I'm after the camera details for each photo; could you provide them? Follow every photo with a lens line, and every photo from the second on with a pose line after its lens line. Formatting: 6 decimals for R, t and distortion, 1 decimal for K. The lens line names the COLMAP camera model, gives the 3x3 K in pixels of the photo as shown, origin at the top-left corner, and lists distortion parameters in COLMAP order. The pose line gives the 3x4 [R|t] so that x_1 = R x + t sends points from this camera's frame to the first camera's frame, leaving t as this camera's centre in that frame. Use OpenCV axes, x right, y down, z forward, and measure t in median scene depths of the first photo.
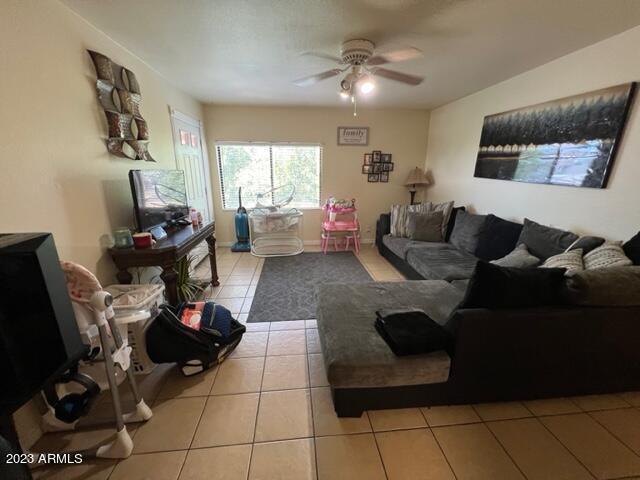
lens RADIAL K [[260.1, 0, 318.5], [0, 260.1, 240.9], [0, 0, 1]] dist [-0.001990, 0.000622]
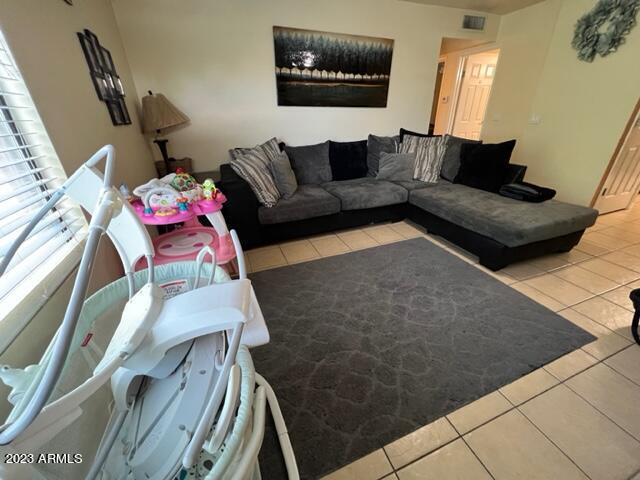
lens RADIAL K [[260.1, 0, 318.3], [0, 260.1, 239.5], [0, 0, 1]] dist [-0.001990, 0.000622]
pose [[-0.268352, -0.422154, 0.865895, -0.473602], [0.276805, 0.827165, 0.489057, -0.328874], [-0.922695, 0.370924, -0.105117, 1.414222]]
